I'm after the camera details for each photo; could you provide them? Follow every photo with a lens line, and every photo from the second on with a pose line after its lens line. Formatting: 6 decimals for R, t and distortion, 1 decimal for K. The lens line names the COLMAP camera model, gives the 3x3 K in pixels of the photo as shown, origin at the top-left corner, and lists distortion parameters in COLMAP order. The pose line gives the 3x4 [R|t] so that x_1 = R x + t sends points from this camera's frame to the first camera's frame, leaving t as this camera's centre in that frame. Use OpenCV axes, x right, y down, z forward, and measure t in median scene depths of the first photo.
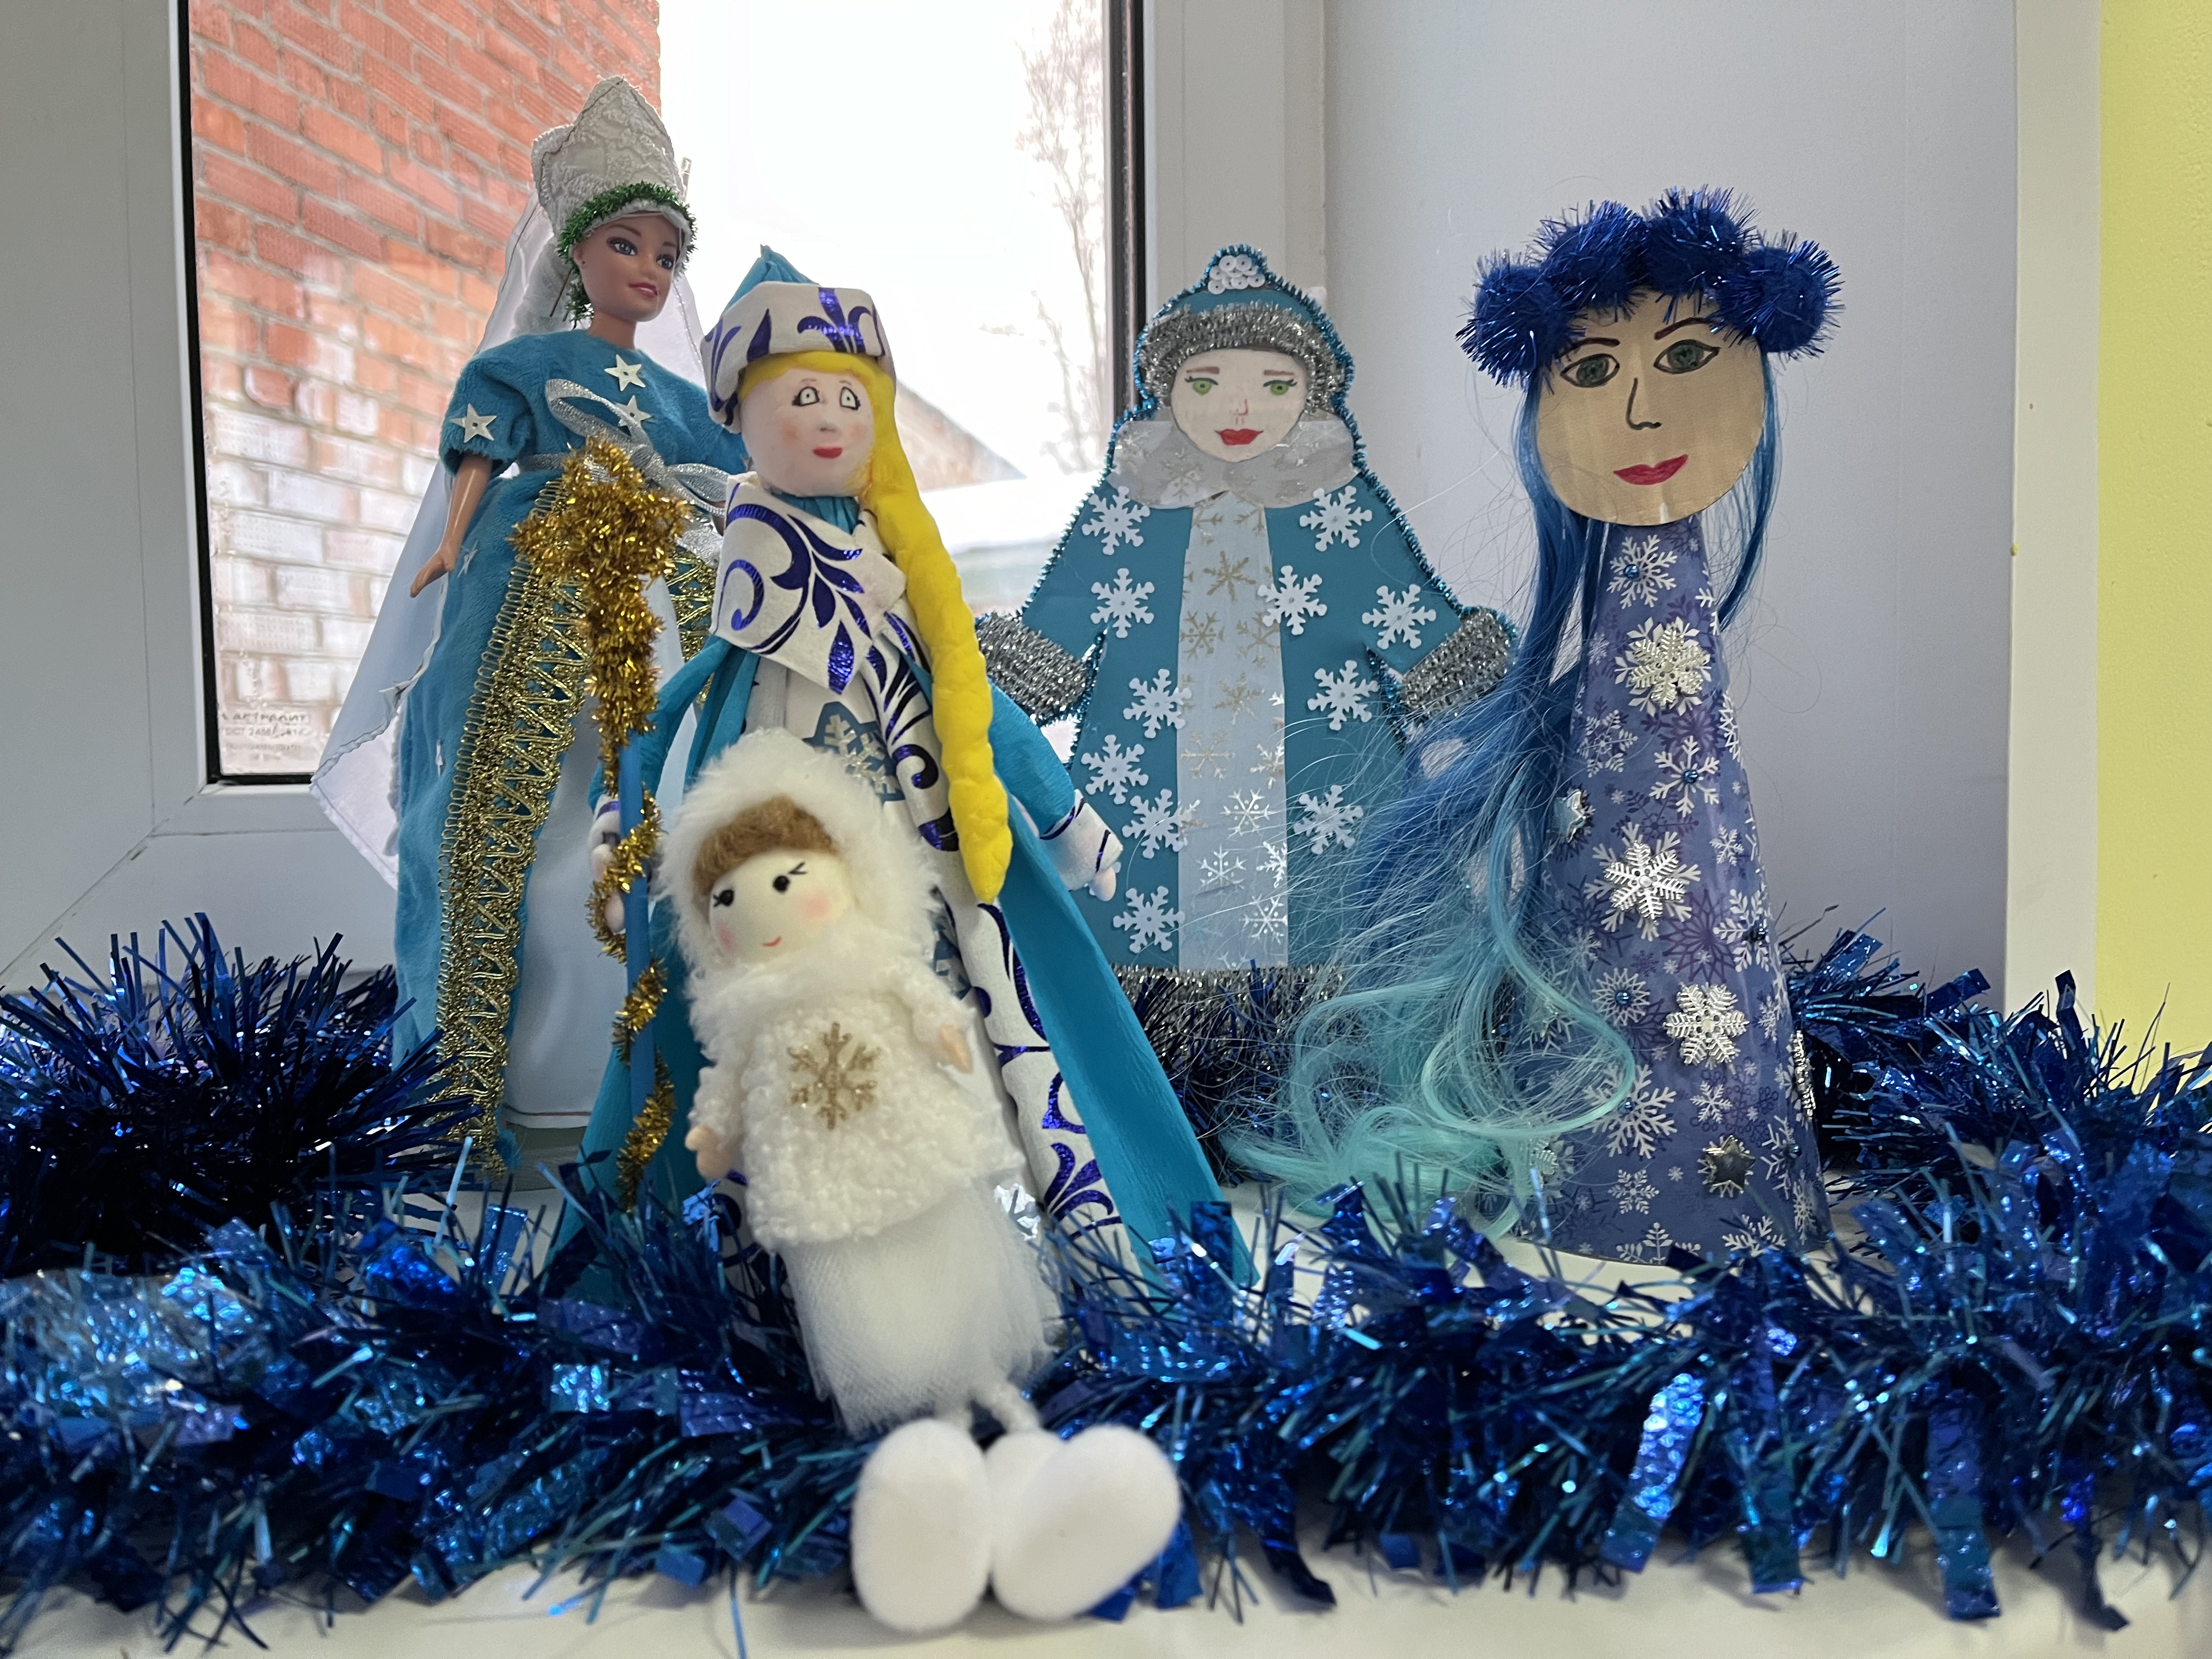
lens RADIAL K [[1715.7, 0, 1106.0], [0, 1715.7, 829.5], [0, 0, 1]] dist [0.148263, -0.434683]
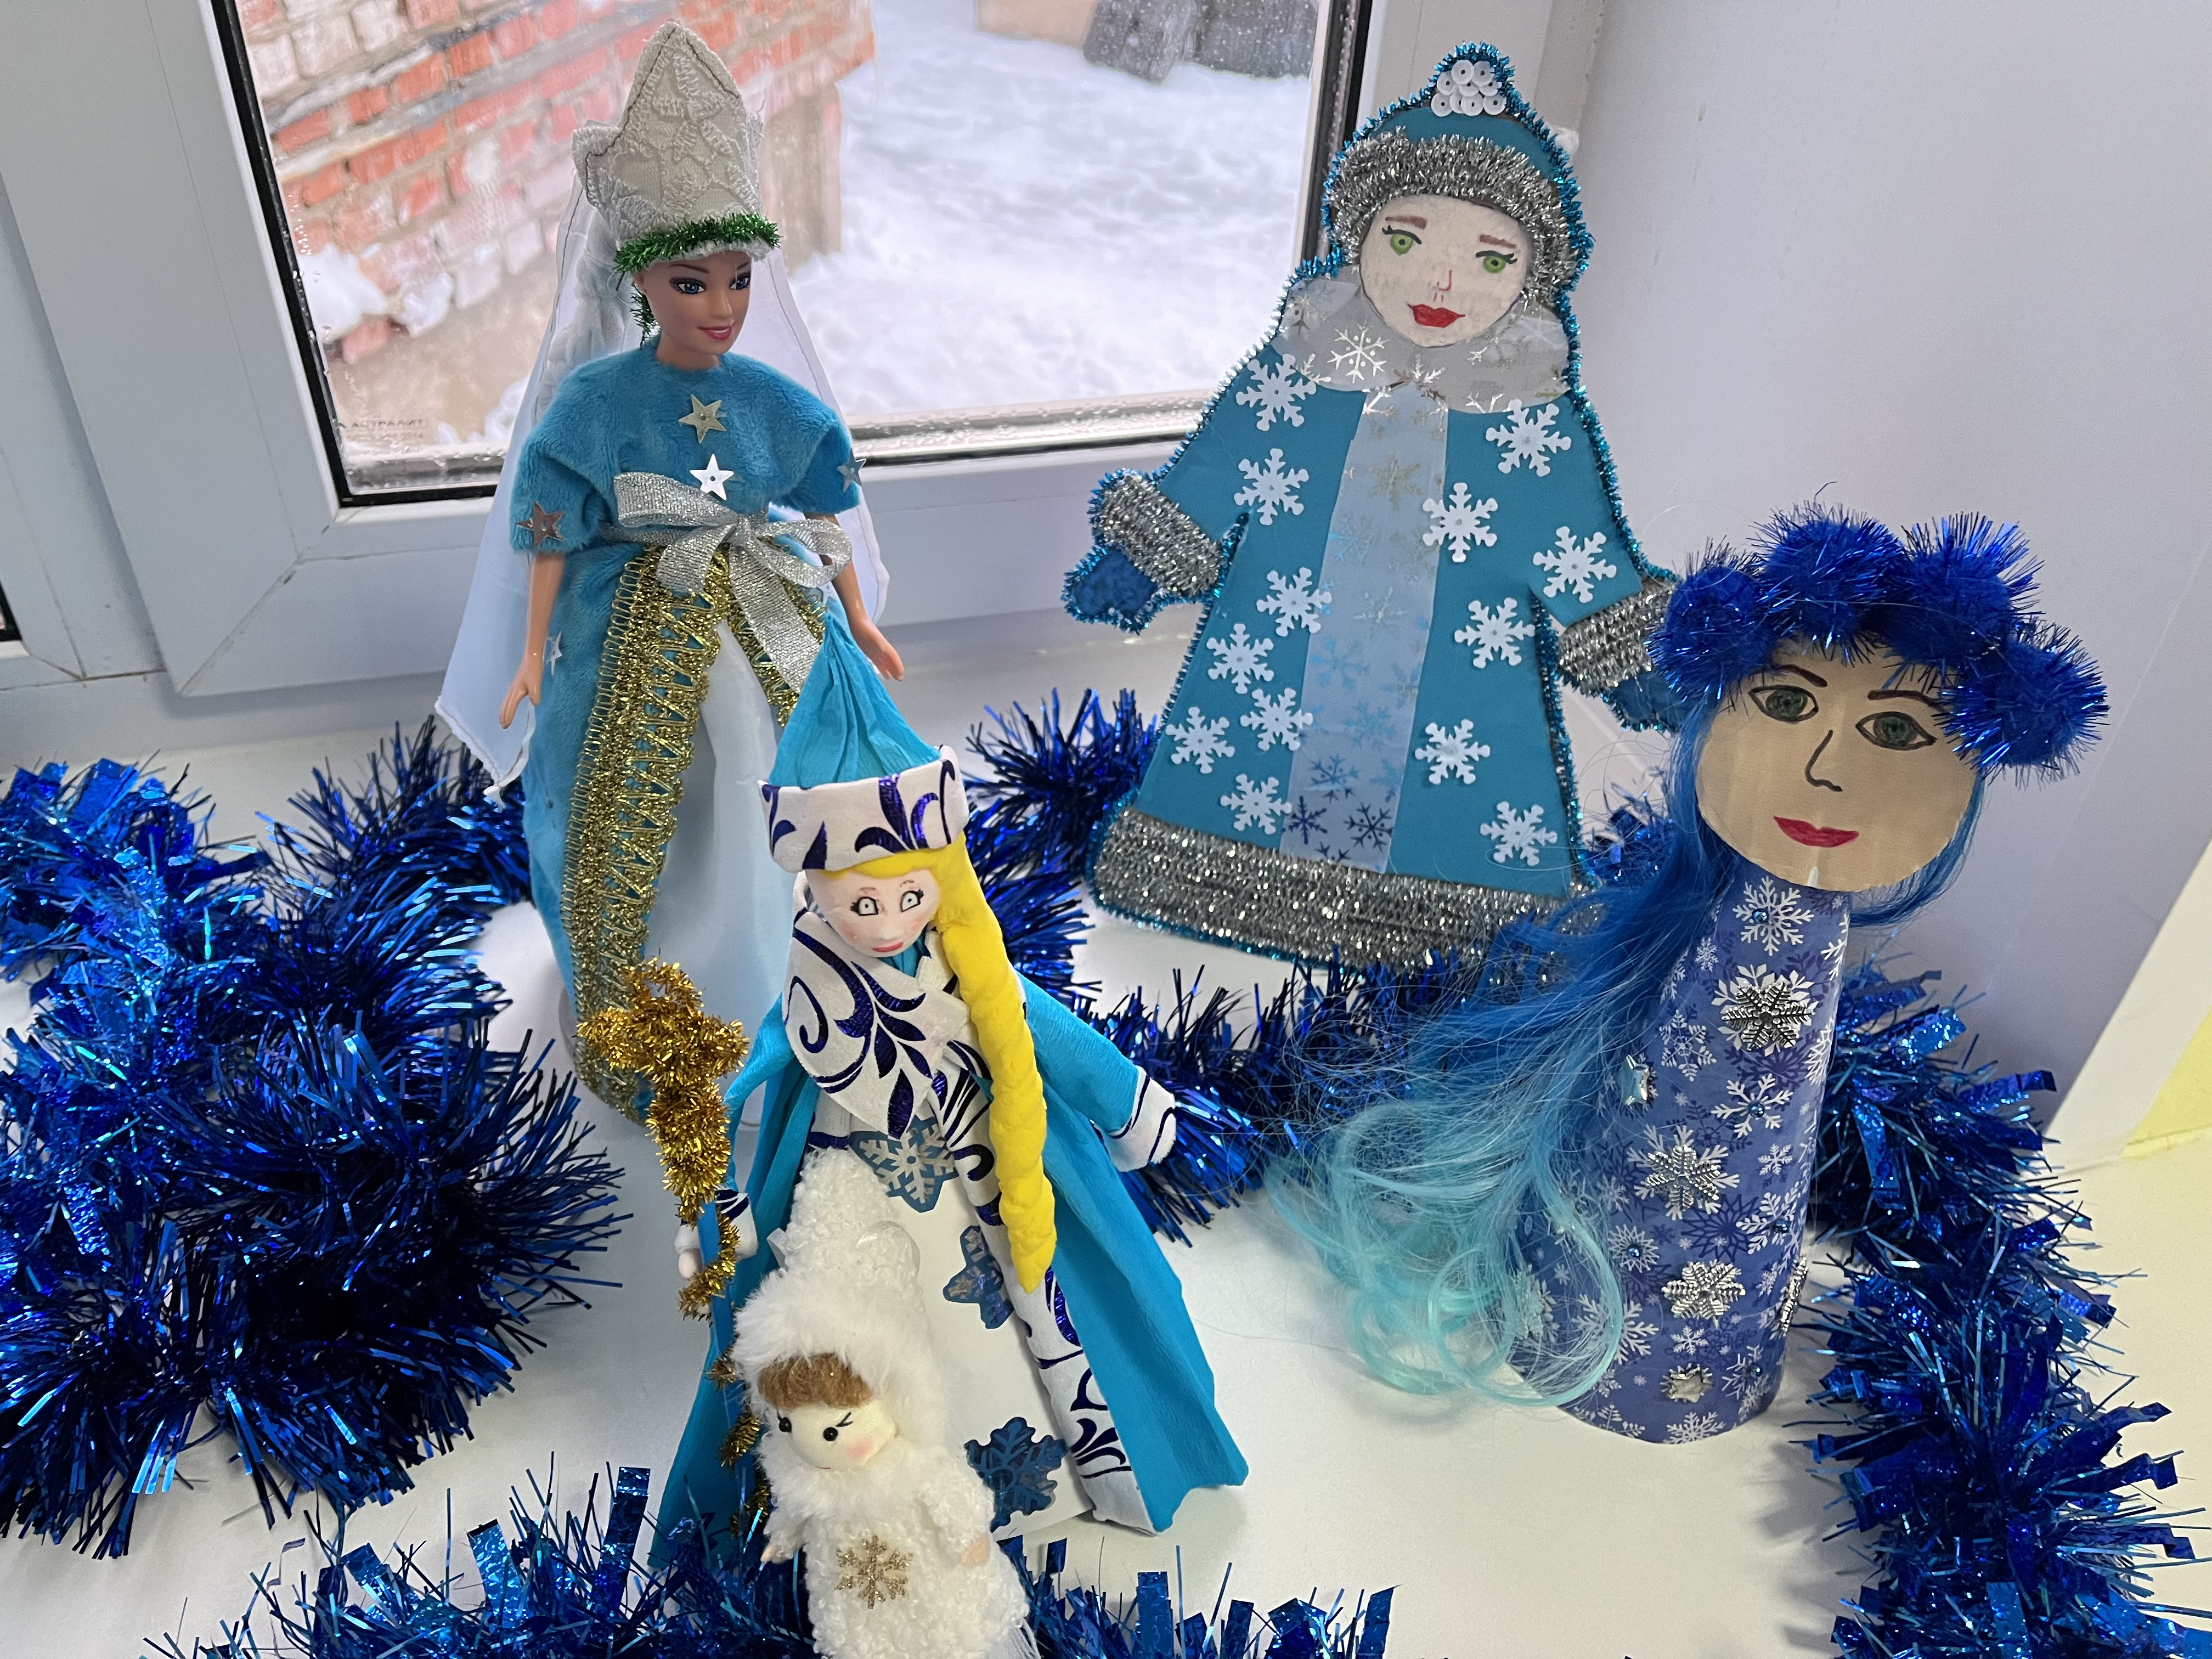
lens RADIAL K [[1714.8, 0, 1098.3], [0, 1714.8, 826.8], [0, 0, 1]] dist [0.066438, -0.108653]
pose [[0.988550, 0.129129, -0.078071, 0.013631], [-0.060766, 0.814250, 0.577325, -0.507785], [0.138118, -0.565970, 0.812774, 0.164844]]
